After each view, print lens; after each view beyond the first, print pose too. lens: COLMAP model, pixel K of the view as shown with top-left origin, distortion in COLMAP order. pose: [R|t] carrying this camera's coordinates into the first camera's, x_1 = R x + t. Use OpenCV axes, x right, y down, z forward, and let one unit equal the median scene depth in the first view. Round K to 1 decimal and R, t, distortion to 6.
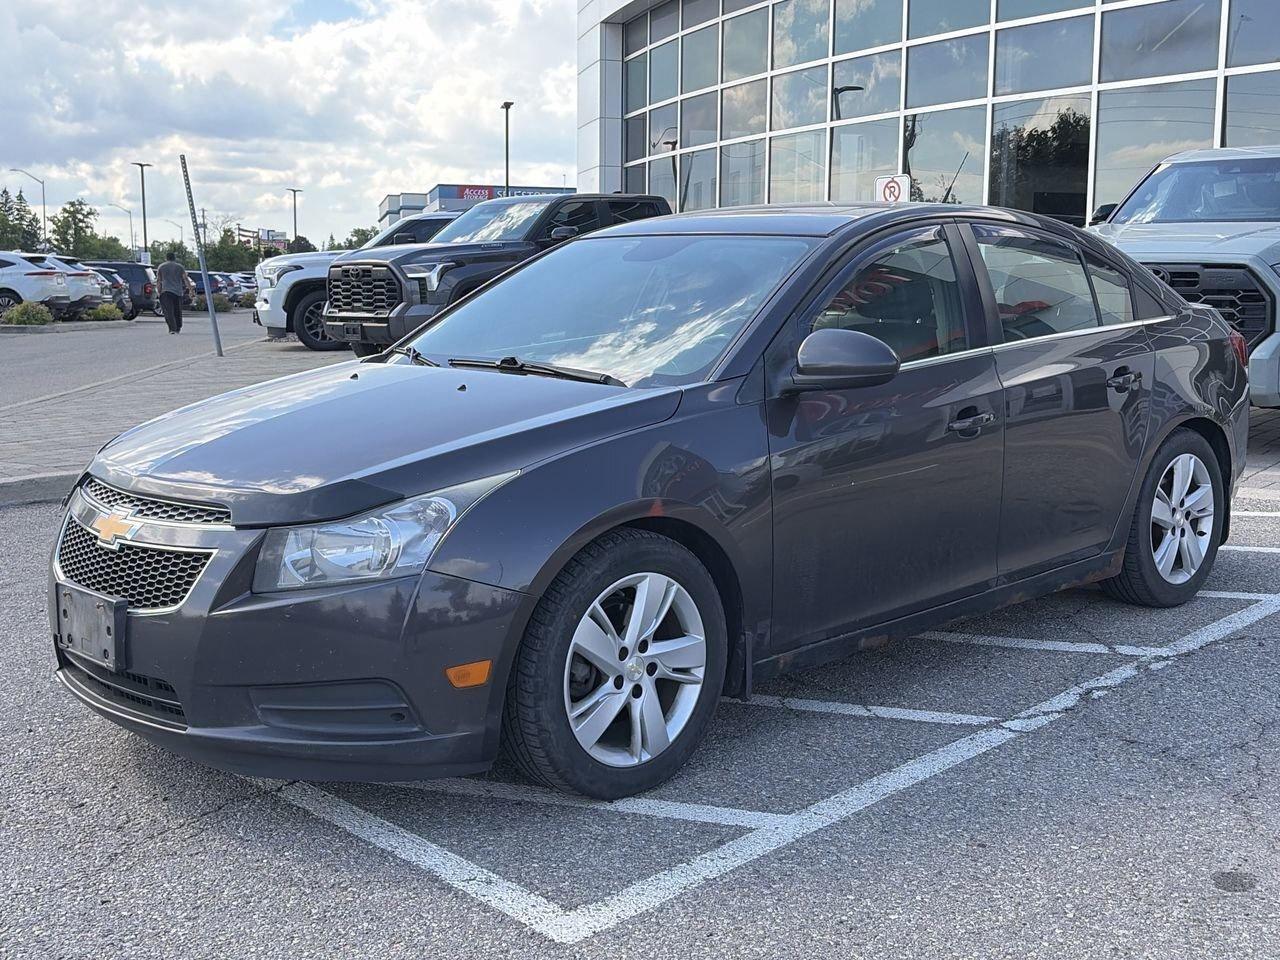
lens RADIAL K [[1495.6, 0, 640.0], [0, 1495.6, 480.0], [0, 0, 1]] dist [0.172207, -0.583025]
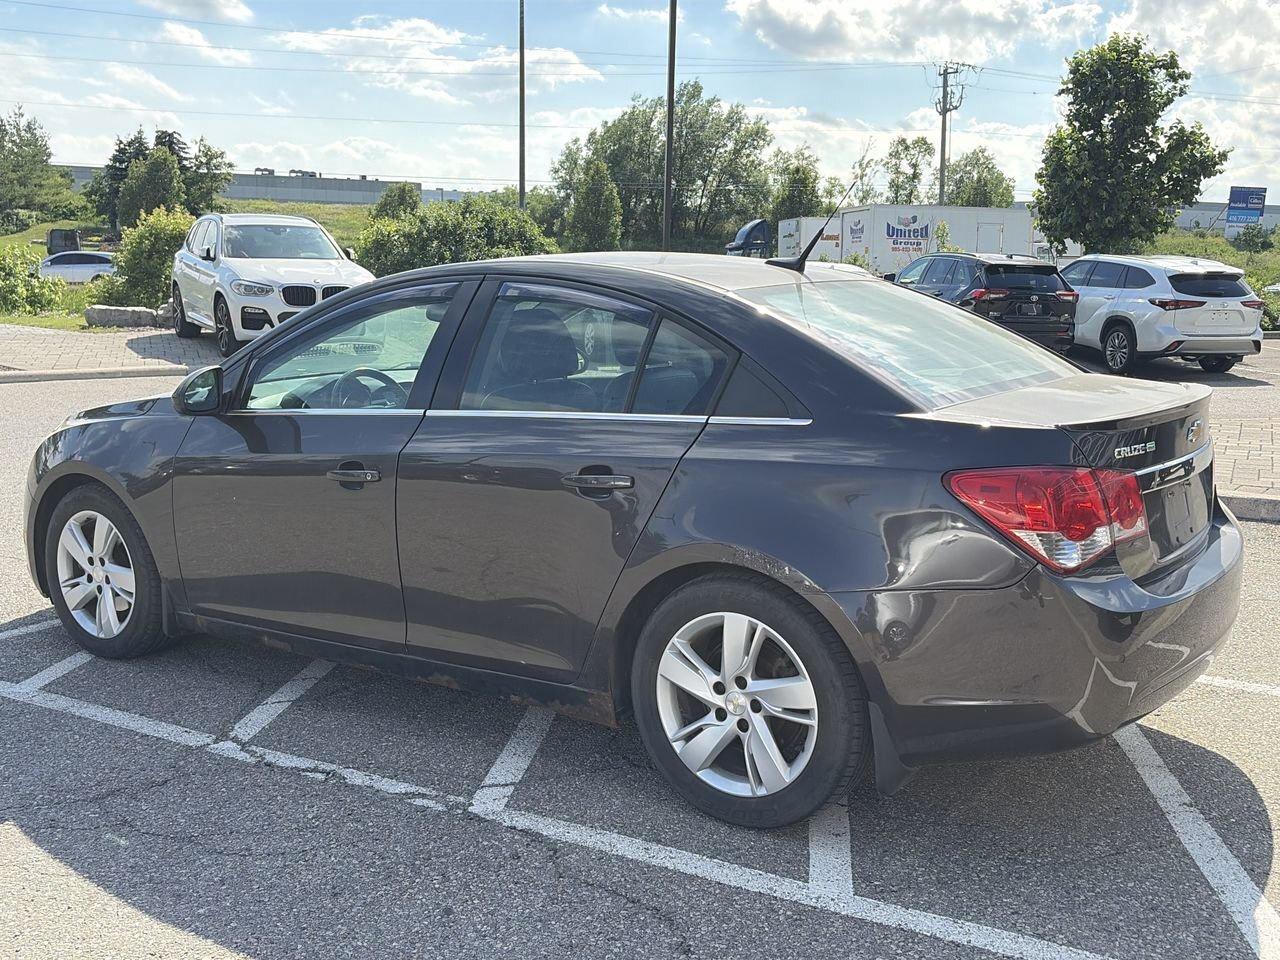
lens RADIAL K [[1337.4, 0, 640.0], [0, 1337.4, 480.0], [0, 0, 1]] dist [0.106118, -0.195198]
pose [[0.203430, 0.163420, -0.965355, 1.276937], [-0.148487, 0.979717, 0.134561, -0.209542], [0.967764, 0.115969, 0.223569, 1.106284]]
